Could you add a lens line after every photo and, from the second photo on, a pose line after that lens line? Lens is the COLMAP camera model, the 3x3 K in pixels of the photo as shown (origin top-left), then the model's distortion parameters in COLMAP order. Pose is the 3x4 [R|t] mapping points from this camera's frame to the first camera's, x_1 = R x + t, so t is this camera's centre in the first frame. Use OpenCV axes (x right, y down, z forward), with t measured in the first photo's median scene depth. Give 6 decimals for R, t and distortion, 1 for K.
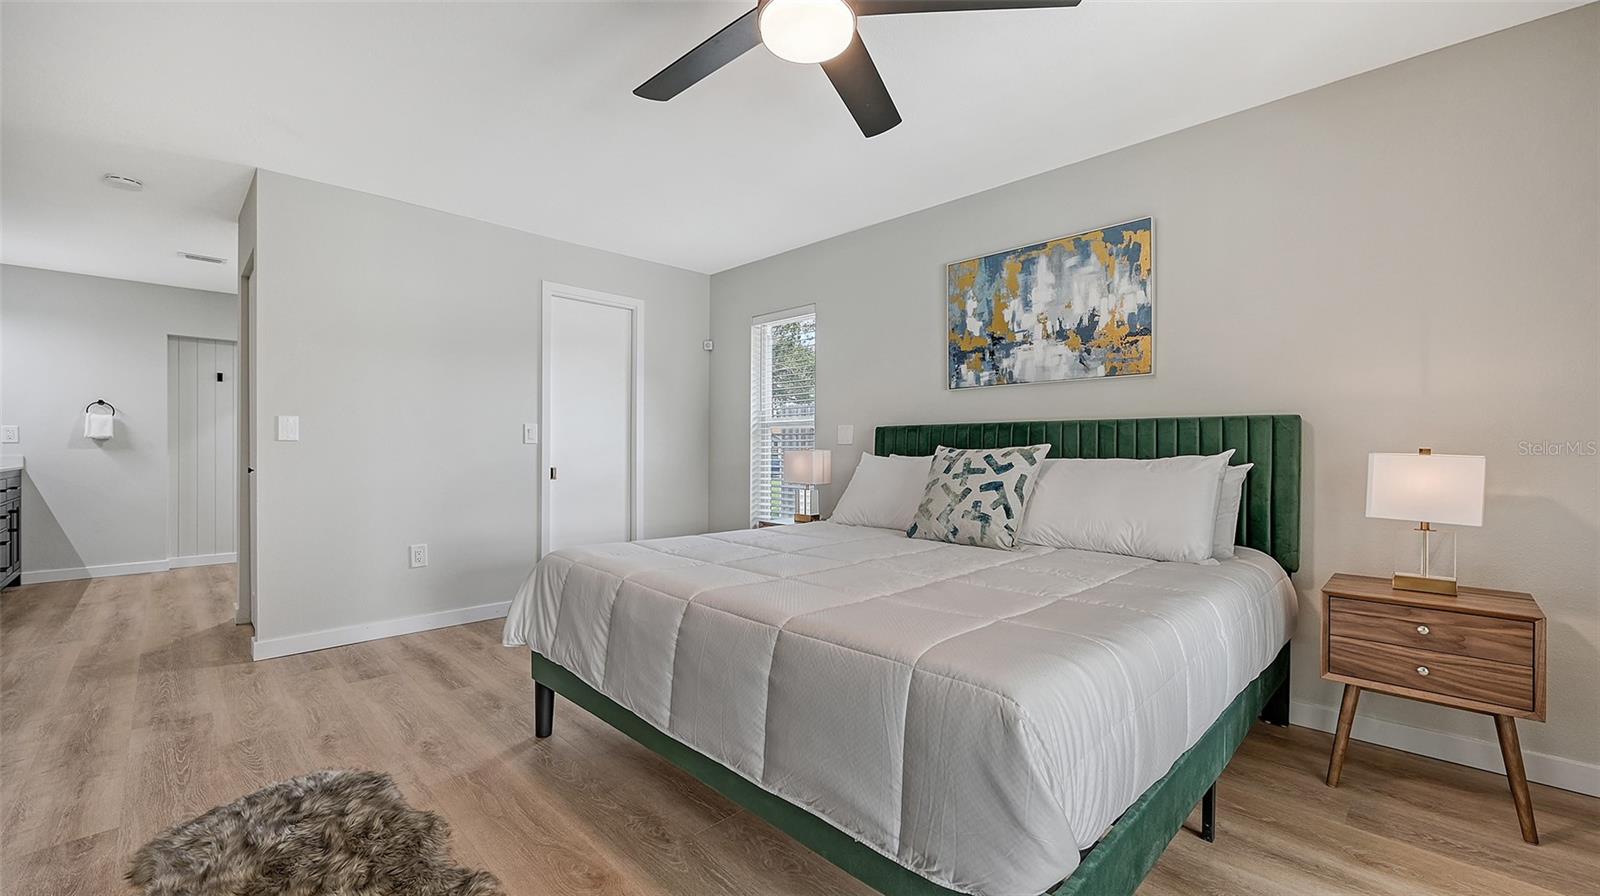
lens RADIAL K [[644.8, 0, 798.1], [0, 644.8, 457.5], [0, 0, 1]] dist [-0.002934, -0.000061]
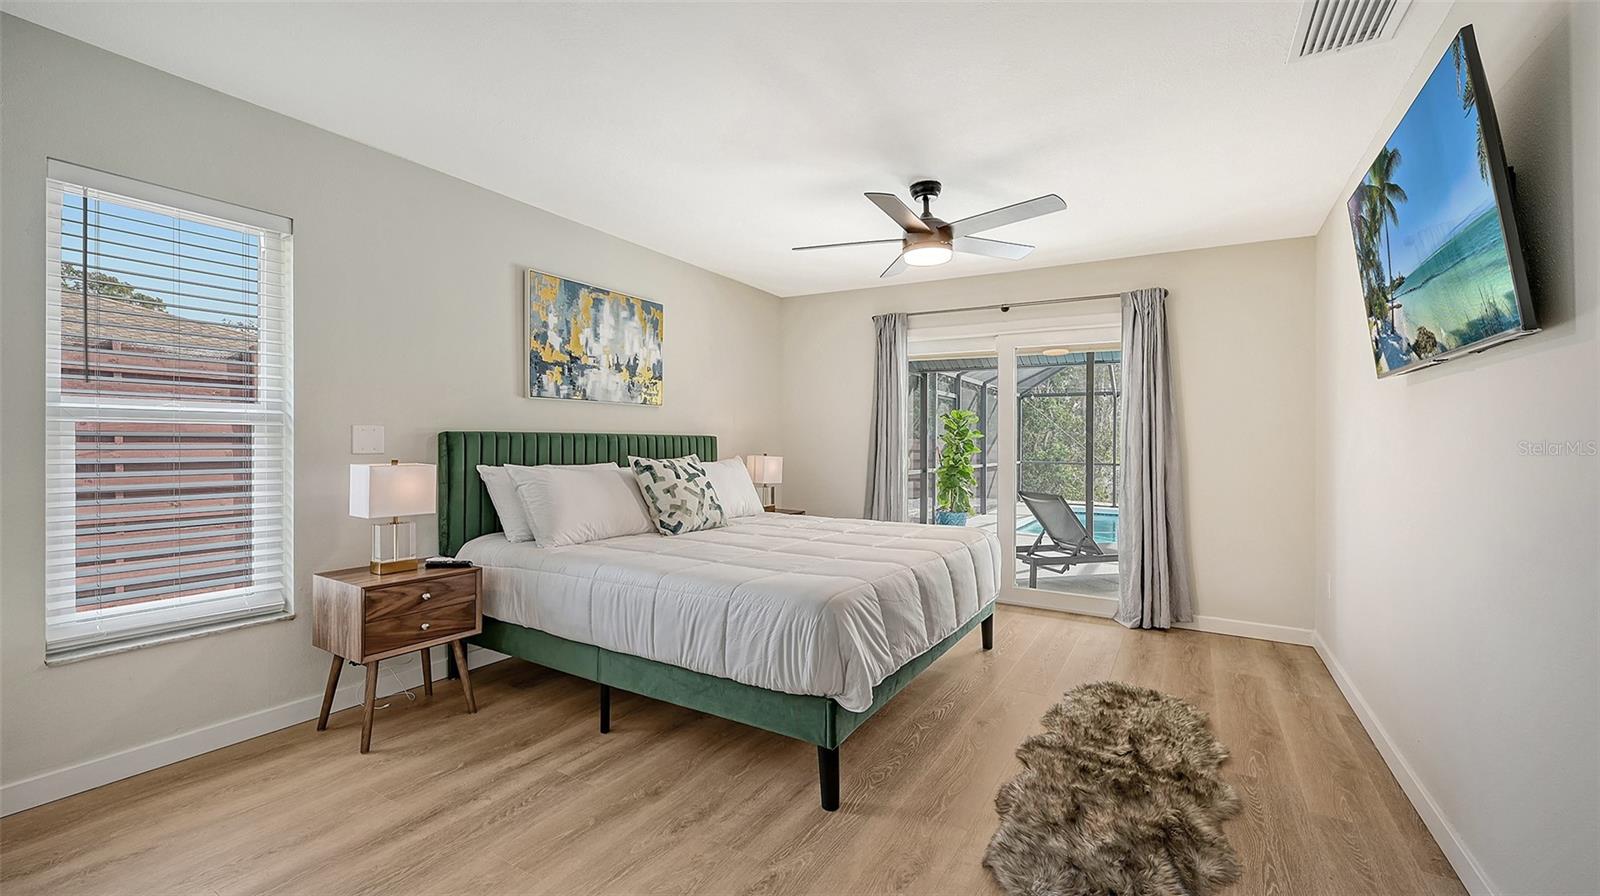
lens RADIAL K [[644.8, 0, 798.0], [0, 644.8, 437.9], [0, 0, 1]] dist [-0.002934, -0.000061]
pose [[-0.240860, -0.005390, 0.970545, -0.905014], [-0.005435, 0.999976, 0.004204, -0.053893], [-0.970545, -0.004263, -0.240884, 0.924272]]
